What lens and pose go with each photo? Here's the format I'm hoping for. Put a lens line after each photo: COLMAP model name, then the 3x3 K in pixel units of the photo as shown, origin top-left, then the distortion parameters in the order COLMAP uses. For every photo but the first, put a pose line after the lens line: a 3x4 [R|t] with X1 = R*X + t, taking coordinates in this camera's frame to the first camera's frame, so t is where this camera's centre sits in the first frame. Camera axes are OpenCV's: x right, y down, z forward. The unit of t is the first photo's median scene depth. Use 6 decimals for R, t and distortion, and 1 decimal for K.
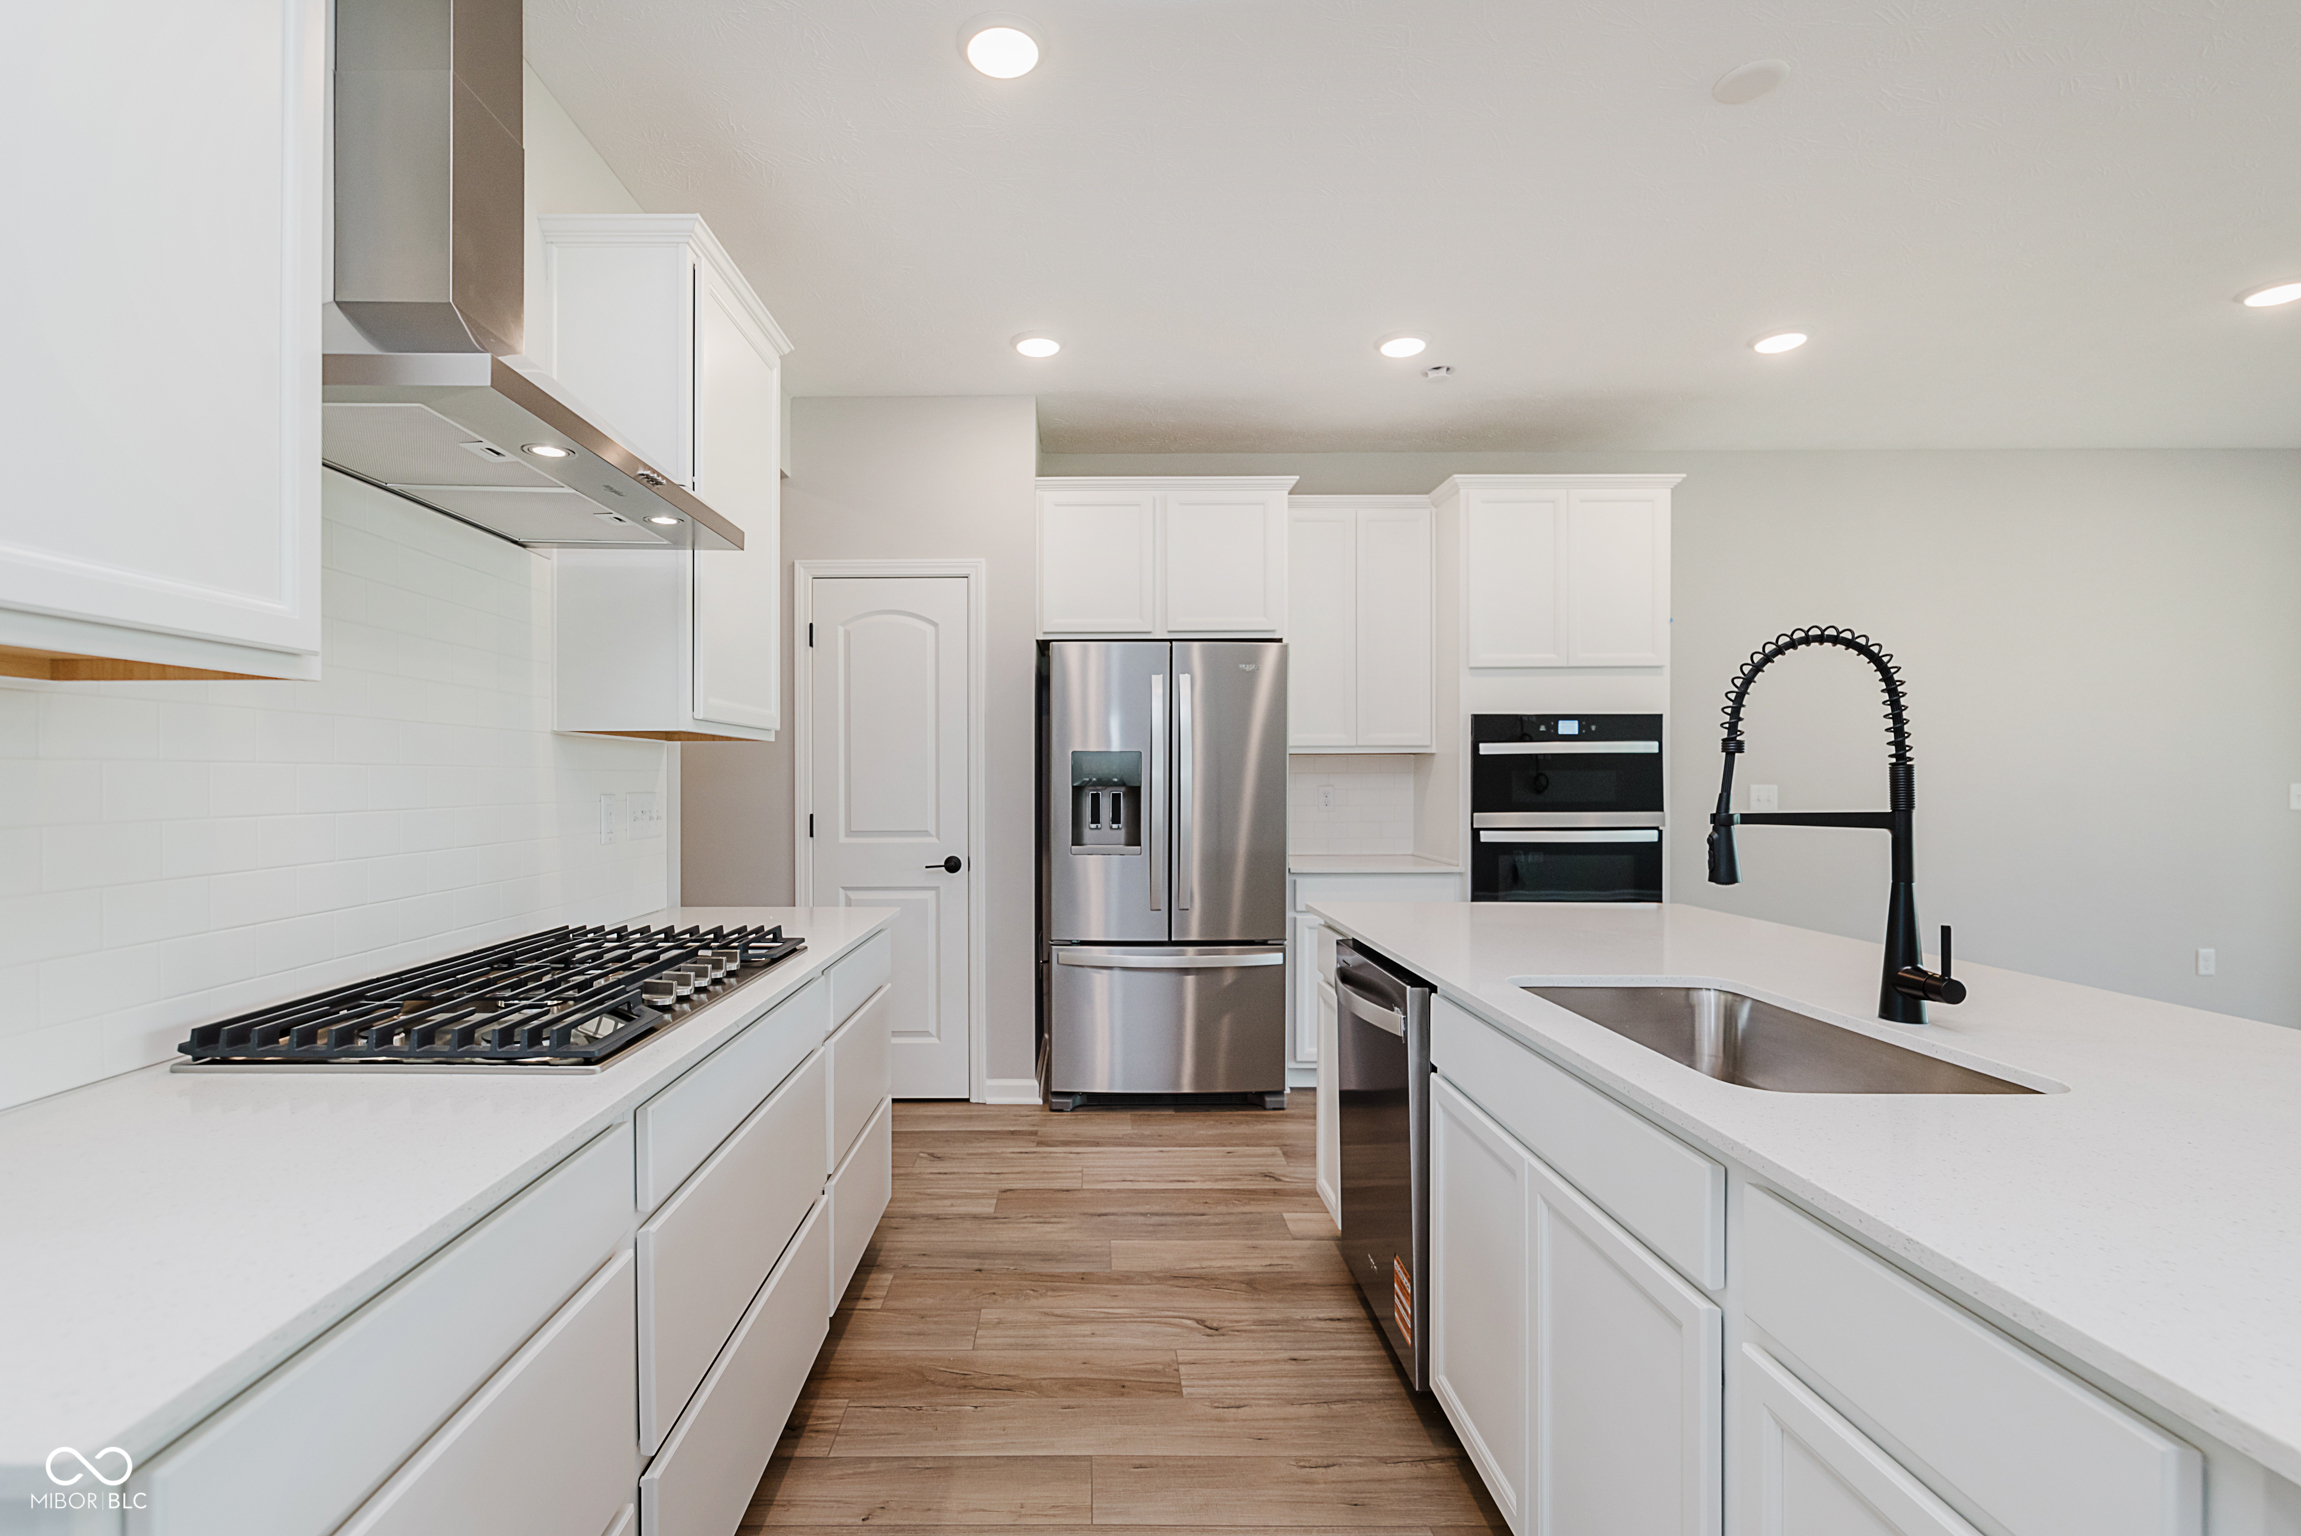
lens RADIAL K [[1043.1, 0, 1068.3], [0, 1043.1, 772.2], [0, 0, 1]] dist [0.001888, 0.000473]
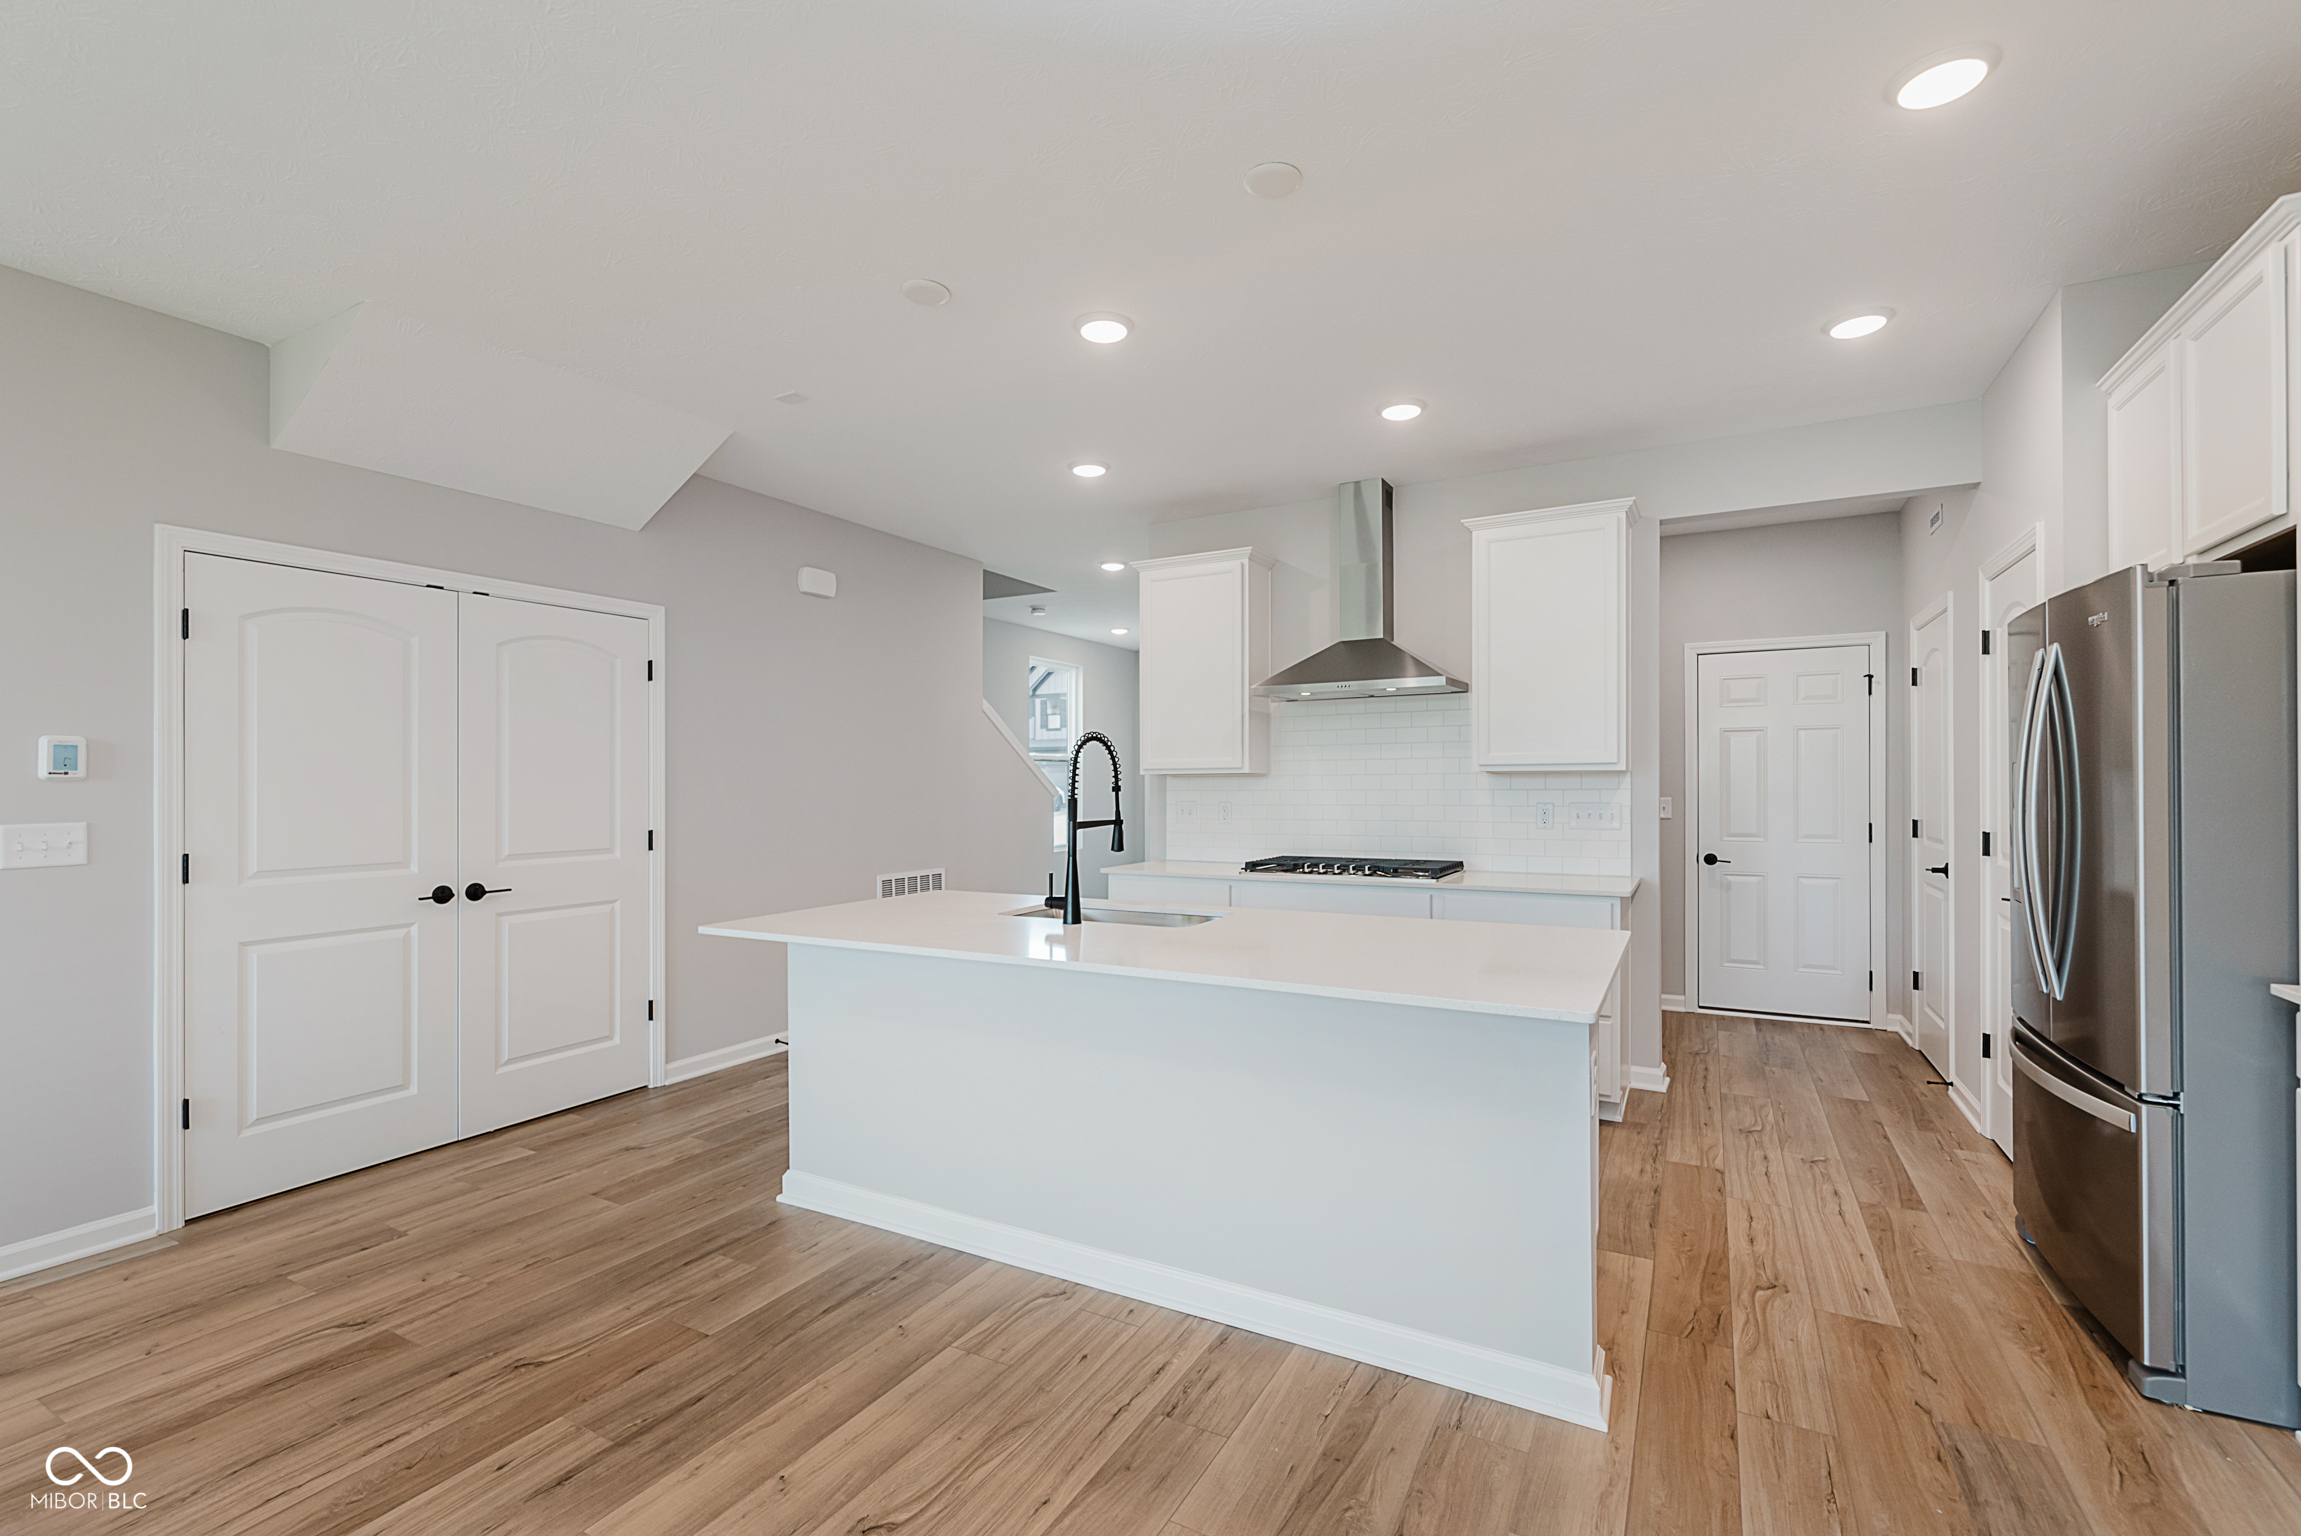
lens RADIAL K [[1002.3, 0, 1166.3], [0, 1002.3, 778.9], [0, 0, 1]] dist [0.001741, 0.000119]
pose [[-0.480712, -0.005771, -0.876860, 1.014050], [0.013812, 0.999804, -0.014152, -0.005939], [0.876770, -0.018914, -0.480538, 0.881803]]
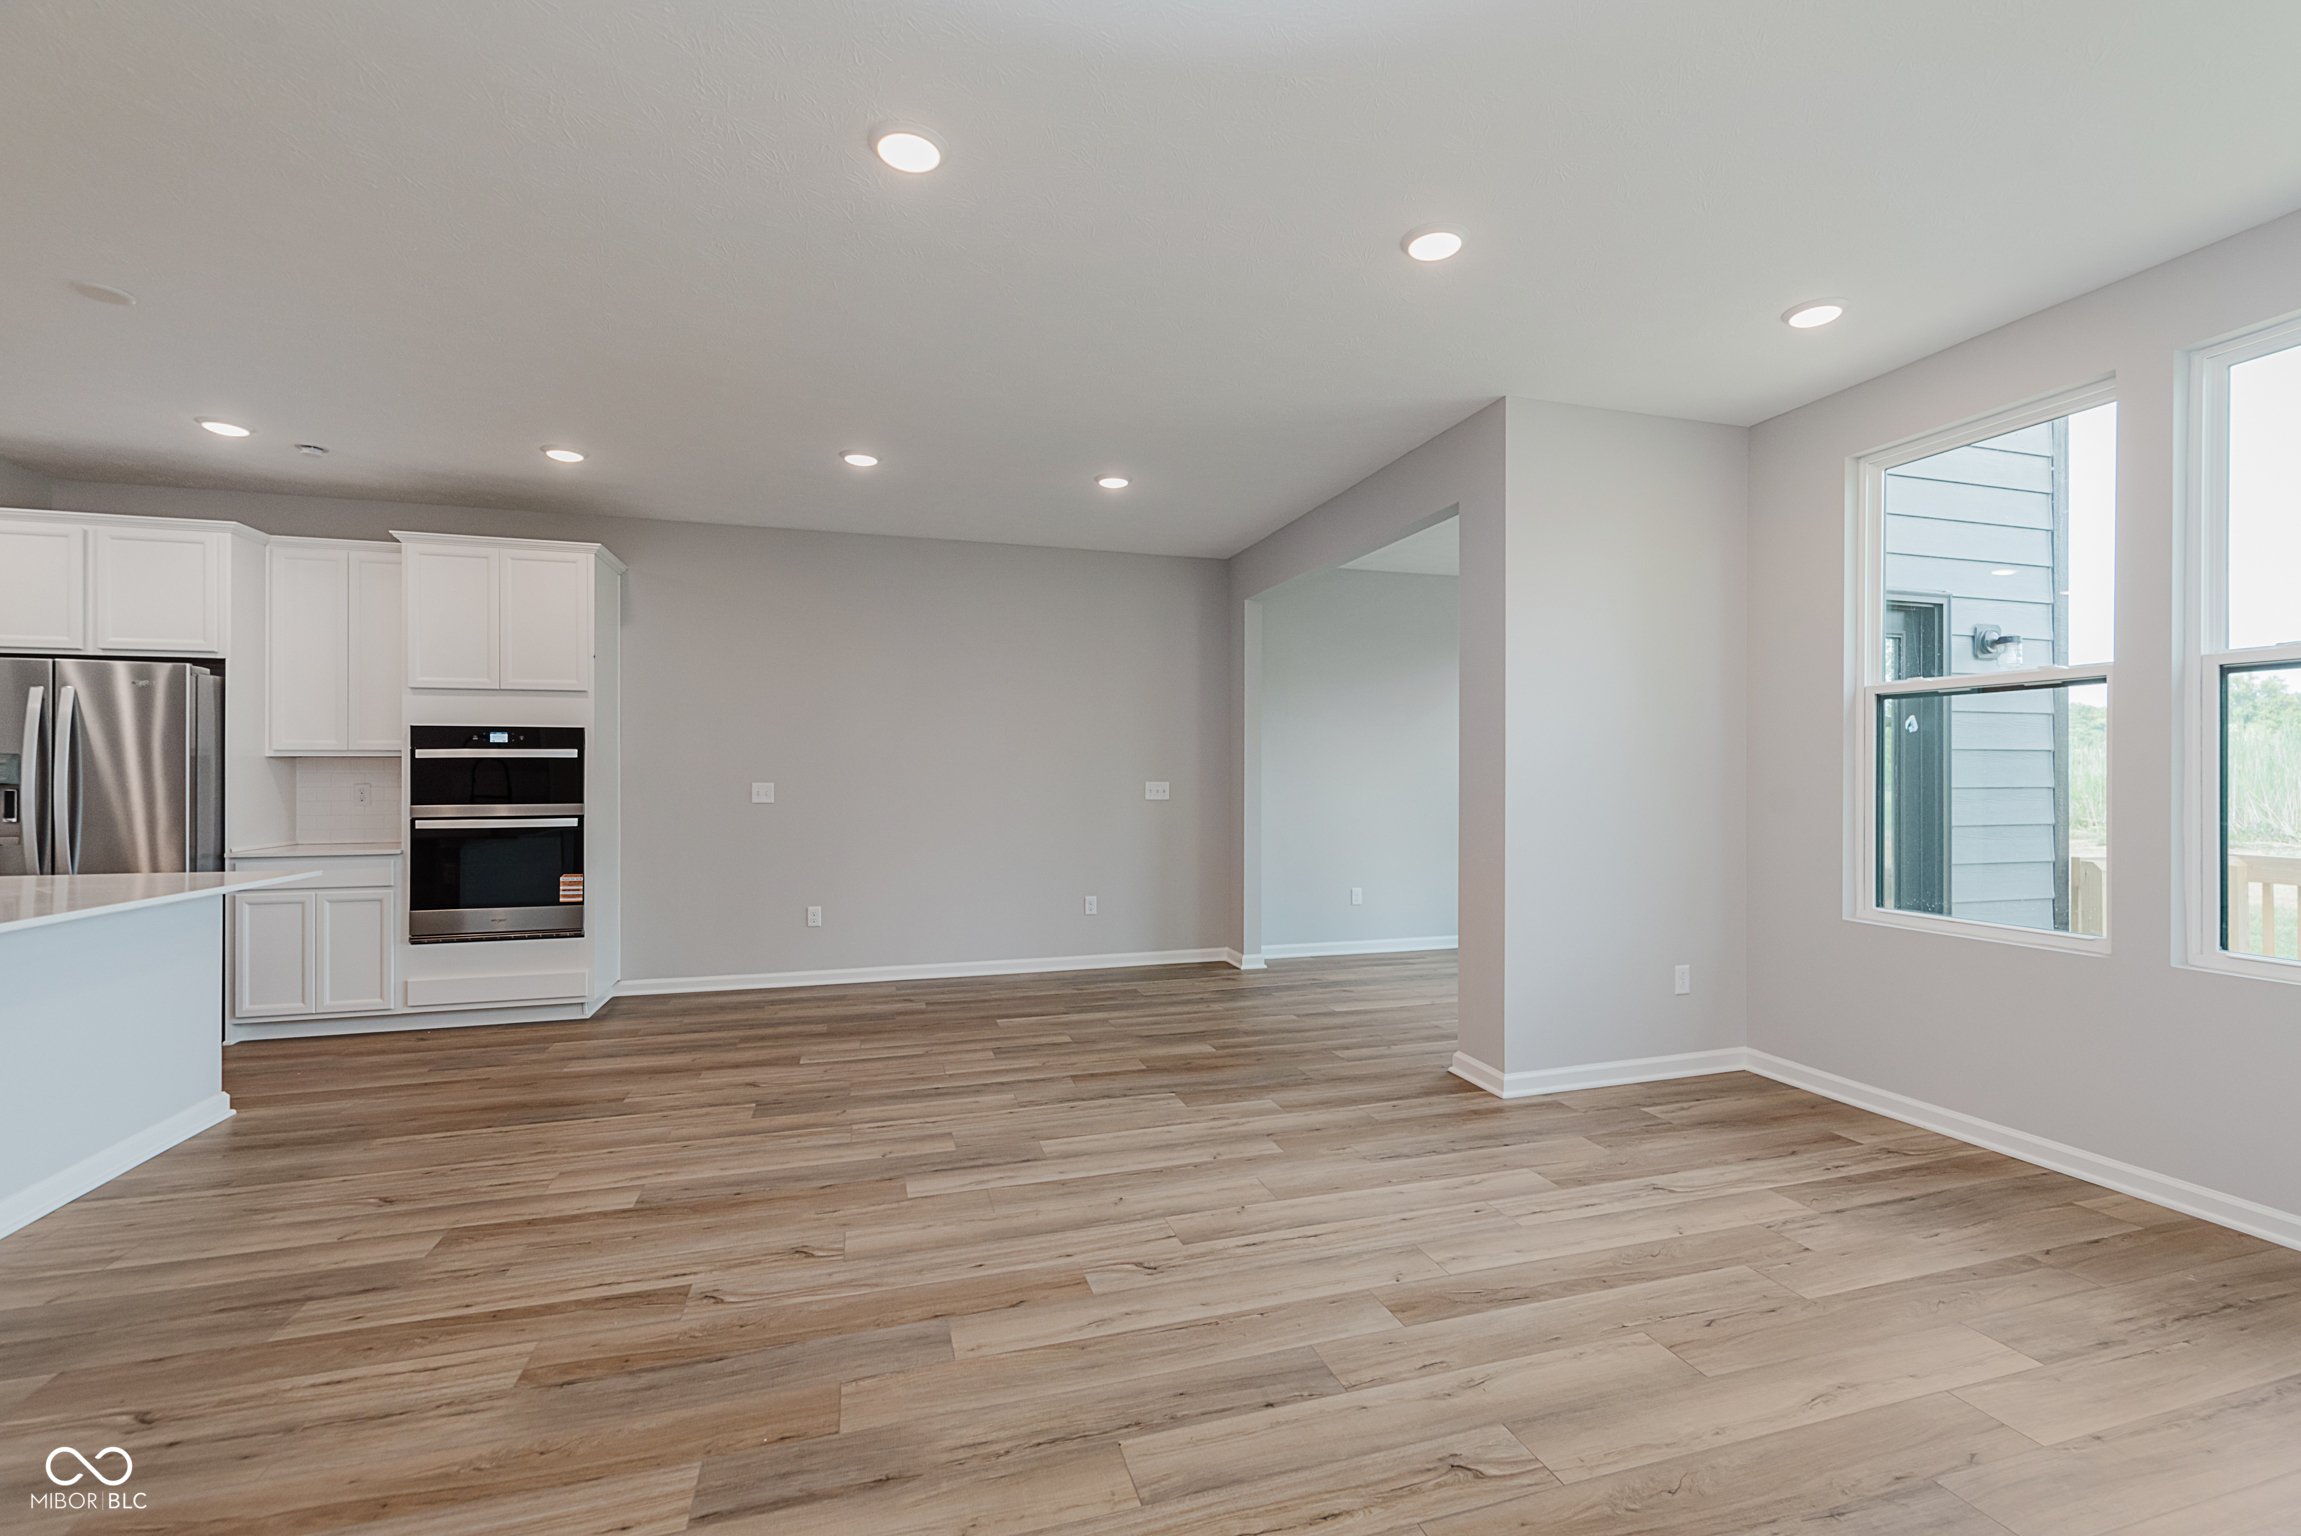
lens RADIAL K [[1015.4, 0, 1175.2], [0, 1015.4, 768.5], [0, 0, 1]] dist [0.003456, 0.000206]
pose [[0.951284, 0.003920, 0.308291, 1.007602], [-0.002303, 0.999982, -0.005609, -0.000230], [-0.308307, 0.004626, 0.951276, -0.486465]]
